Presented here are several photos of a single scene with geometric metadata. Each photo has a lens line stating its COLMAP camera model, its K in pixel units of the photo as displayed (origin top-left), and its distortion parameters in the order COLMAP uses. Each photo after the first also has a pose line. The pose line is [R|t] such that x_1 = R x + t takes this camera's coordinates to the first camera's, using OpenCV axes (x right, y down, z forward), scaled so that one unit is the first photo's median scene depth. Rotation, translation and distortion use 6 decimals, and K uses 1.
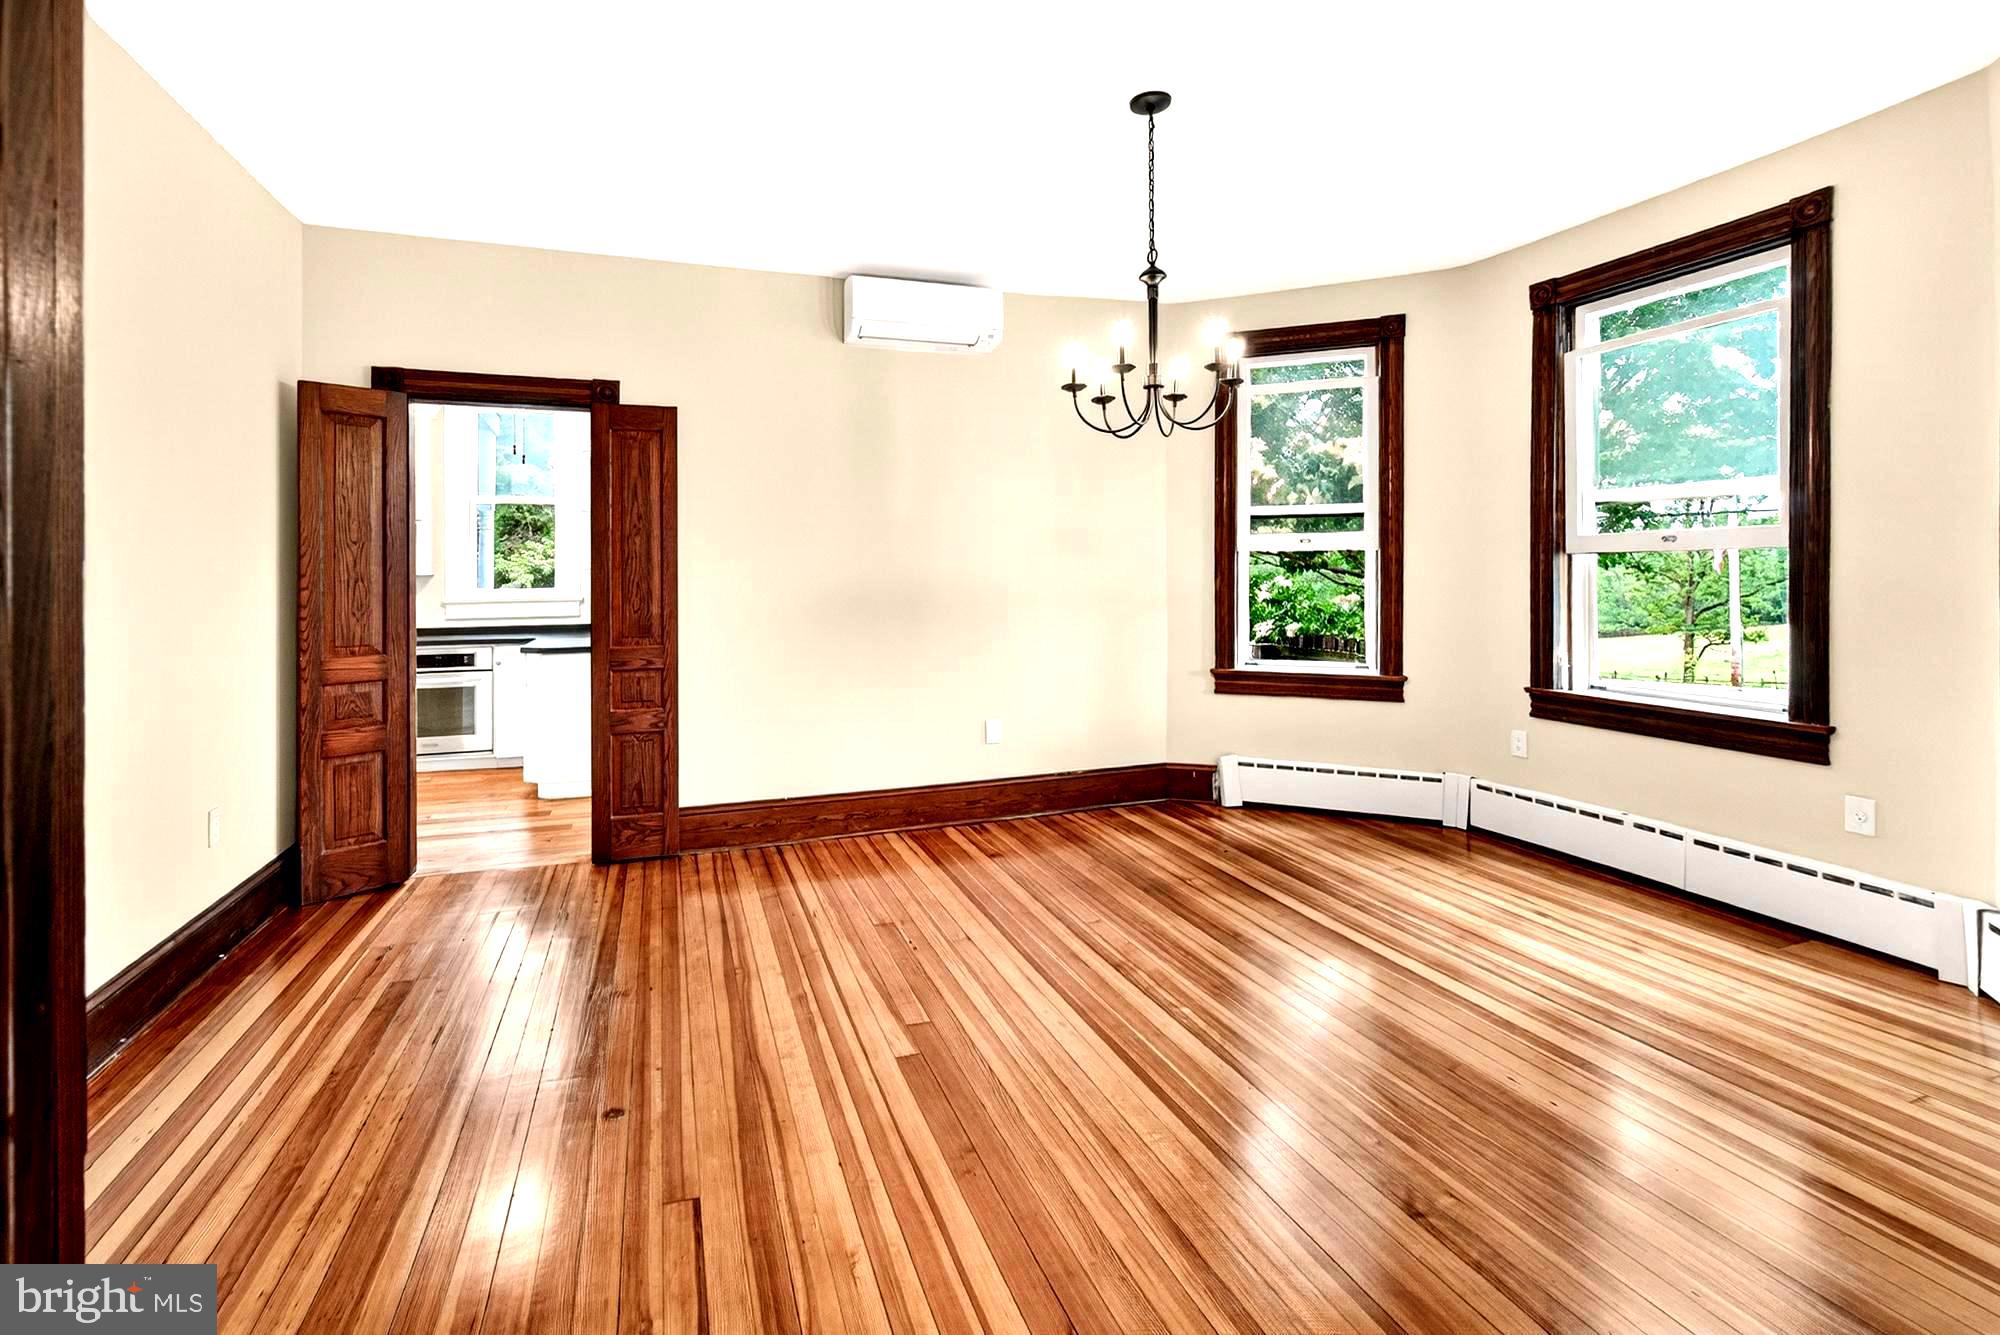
lens RADIAL K [[912.4, 0, 1007.1], [0, 912.4, 576.7], [0, 0, 1]] dist [-0.000652, -0.000050]
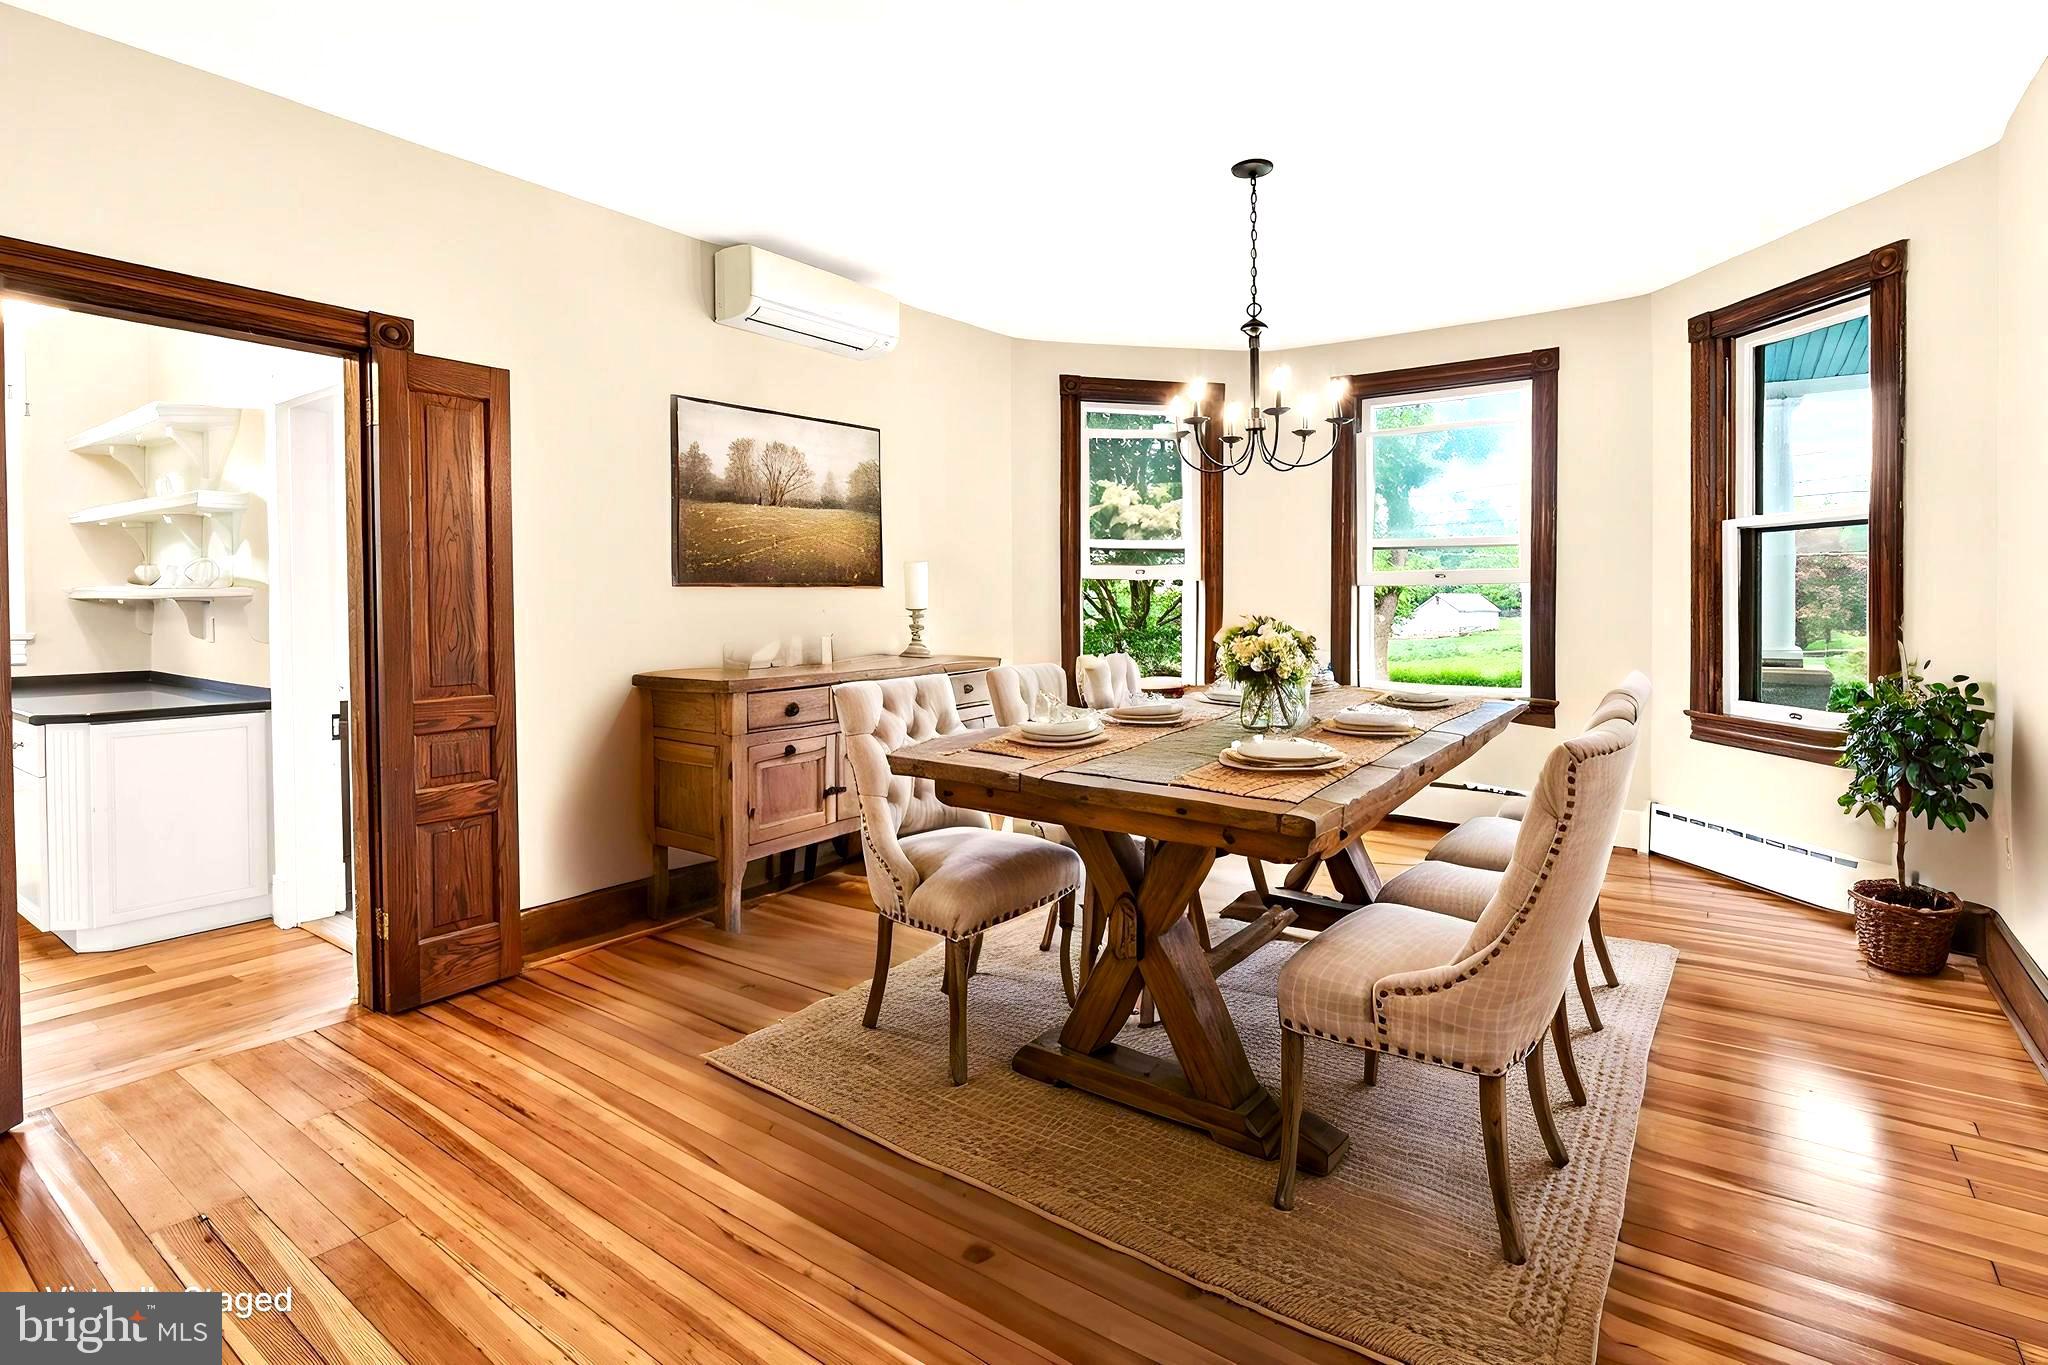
lens RADIAL K [[901.1, 0, 1027.7], [0, 901.1, 618.6], [0, 0, 1]] dist [-0.000420, -0.000056]
pose [[0.821660, -0.006863, 0.569937, -0.440384], [-0.001225, 0.999904, 0.013807, 0.004087], [-0.569977, -0.012042, 0.821573, 0.164912]]
